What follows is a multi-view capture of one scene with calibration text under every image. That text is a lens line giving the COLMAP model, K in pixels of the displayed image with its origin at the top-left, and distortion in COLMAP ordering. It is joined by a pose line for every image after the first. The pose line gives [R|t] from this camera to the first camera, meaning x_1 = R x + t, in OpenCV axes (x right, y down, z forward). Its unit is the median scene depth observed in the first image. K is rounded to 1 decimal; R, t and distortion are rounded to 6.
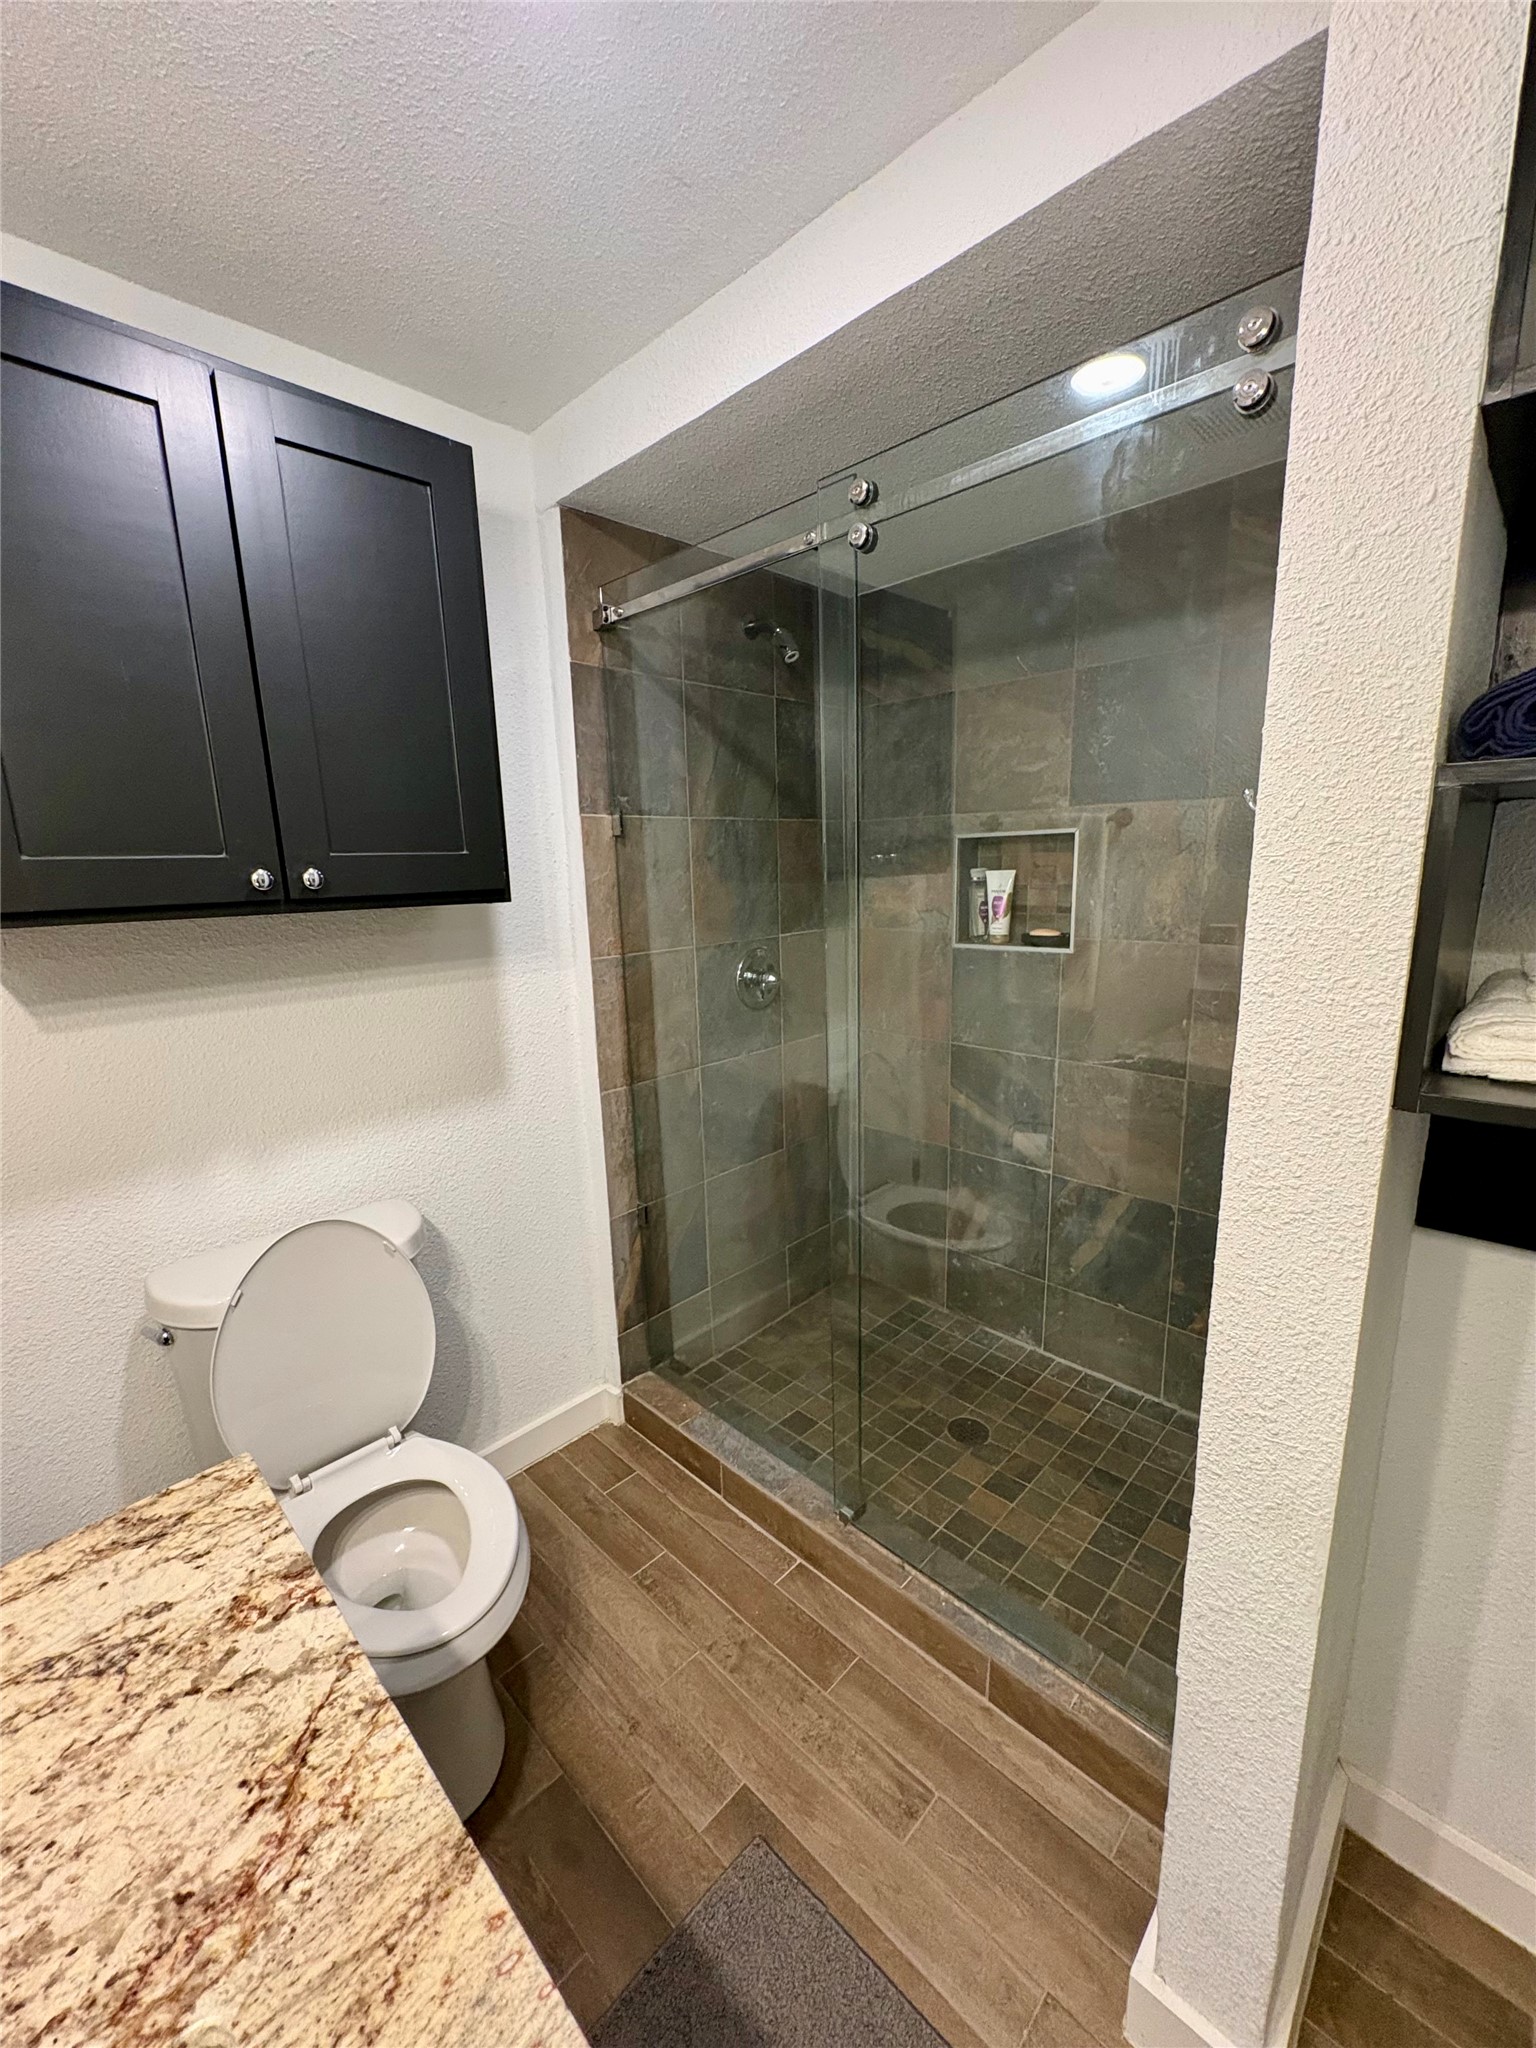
lens RADIAL K [[817.9, 0, 766.6], [0, 817.9, 1029.7], [0, 0, 1]] dist [0.000366, 0.000461]
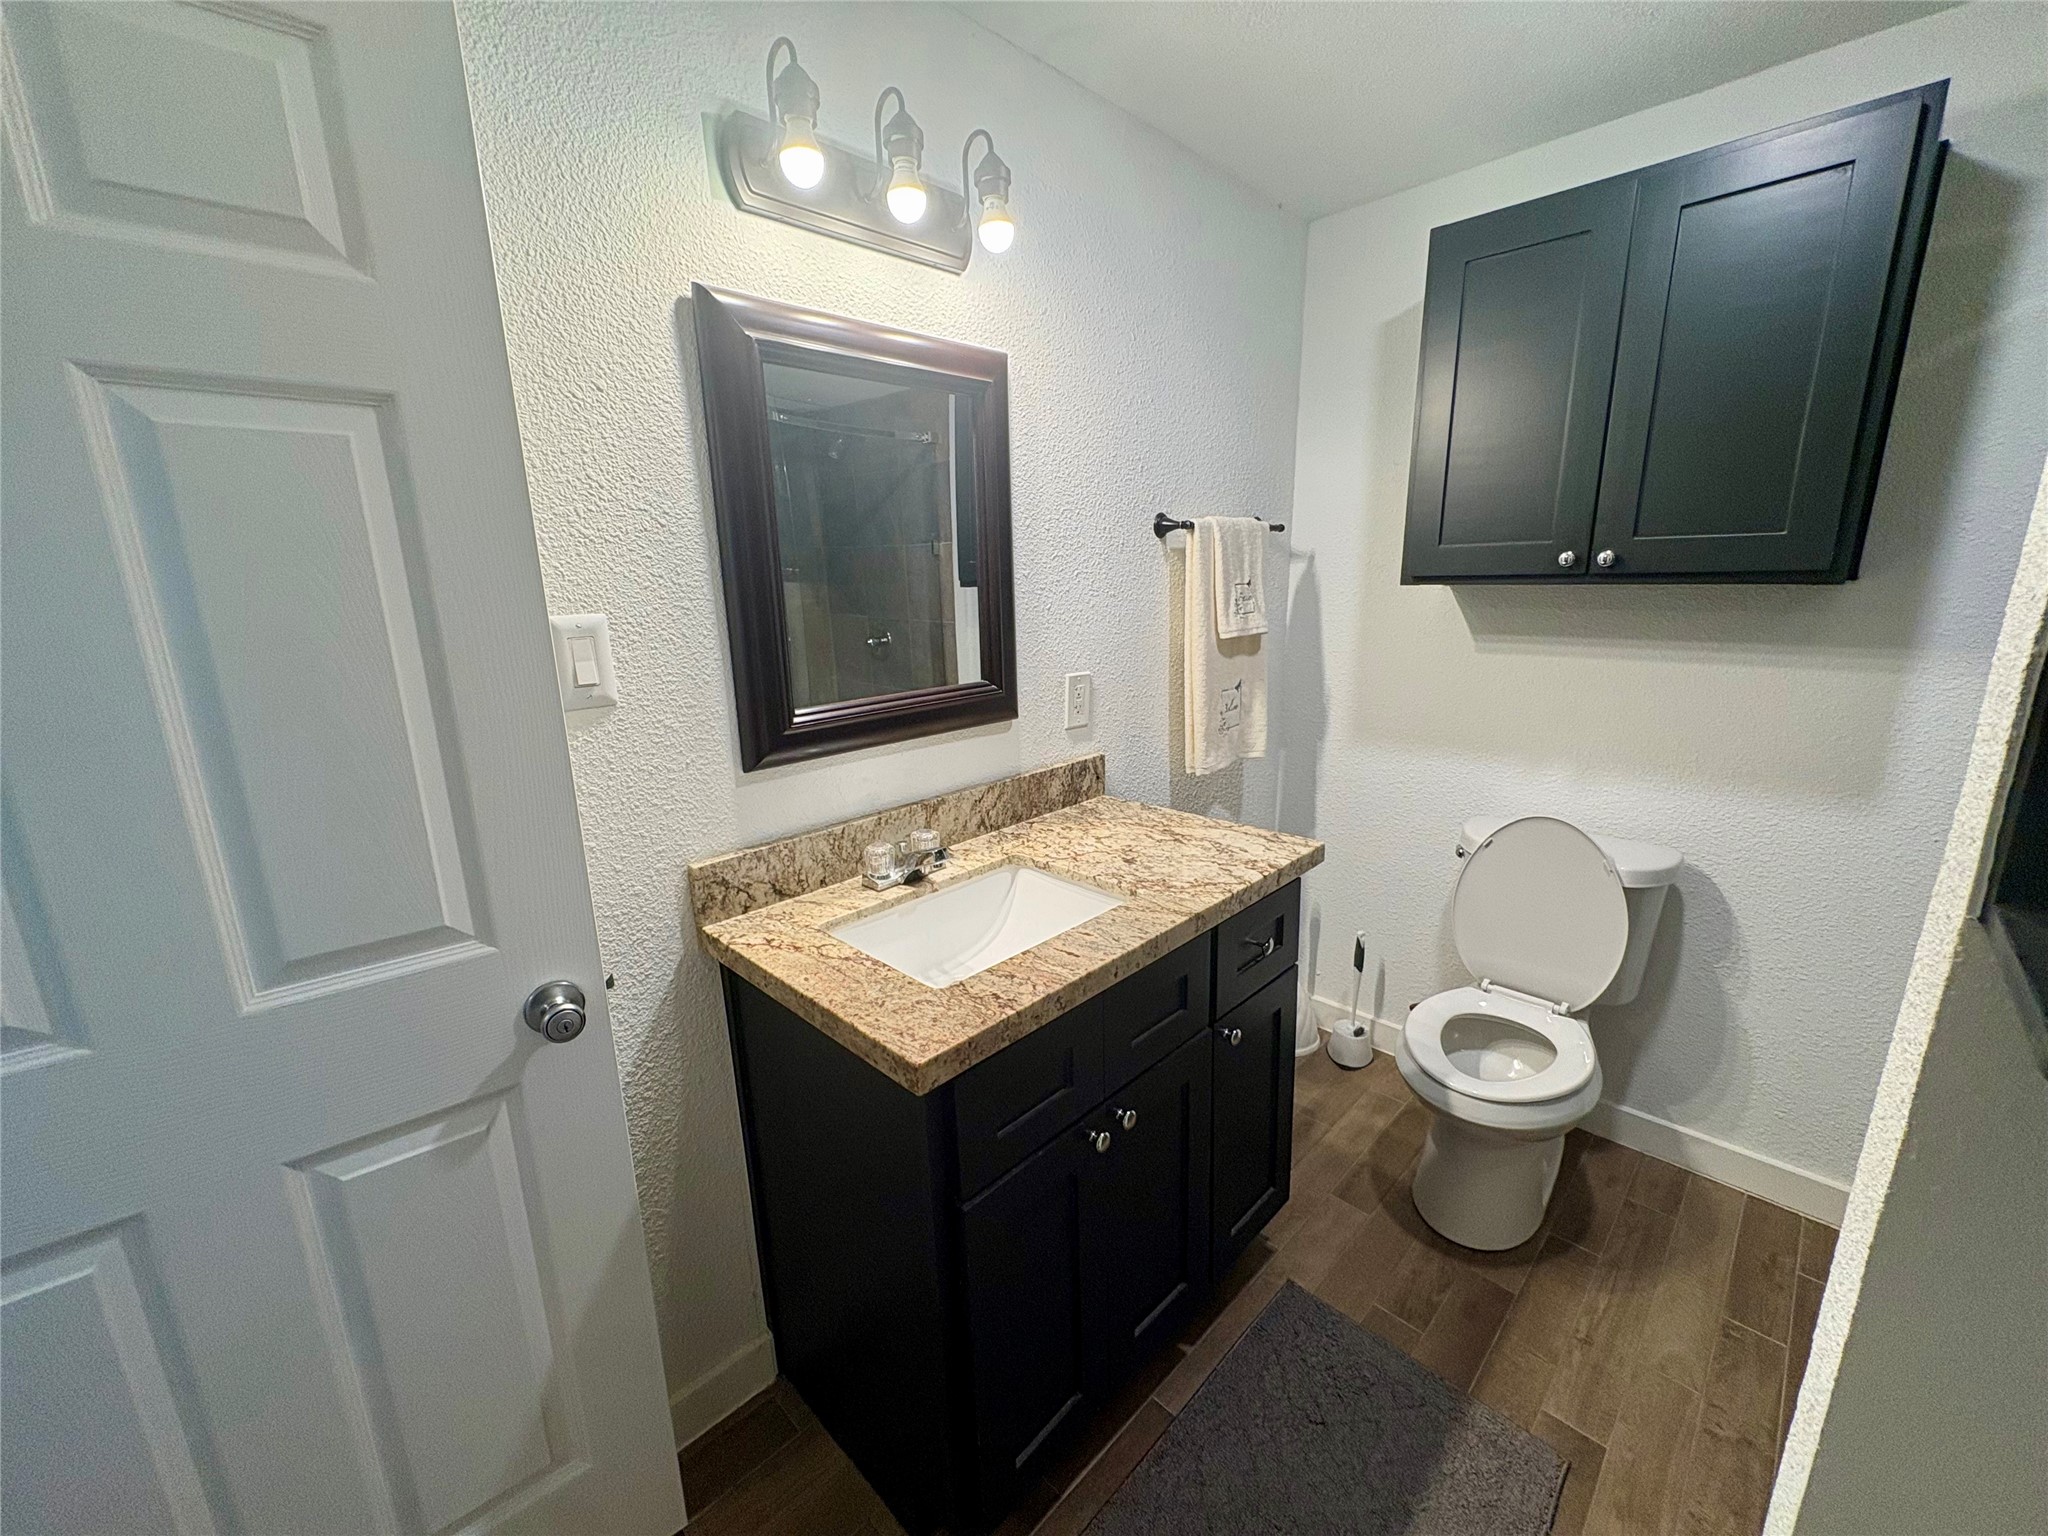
lens RADIAL K [[817.9, 0, 1018.9], [0, 817.9, 770.6], [0, 0, 1]] dist [0.000366, 0.000461]
pose [[-0.019647, 0.256123, -0.966444, 0.874645], [-0.177471, 0.950387, 0.255476, -0.030034], [0.983930, 0.176535, 0.026782, 0.101401]]
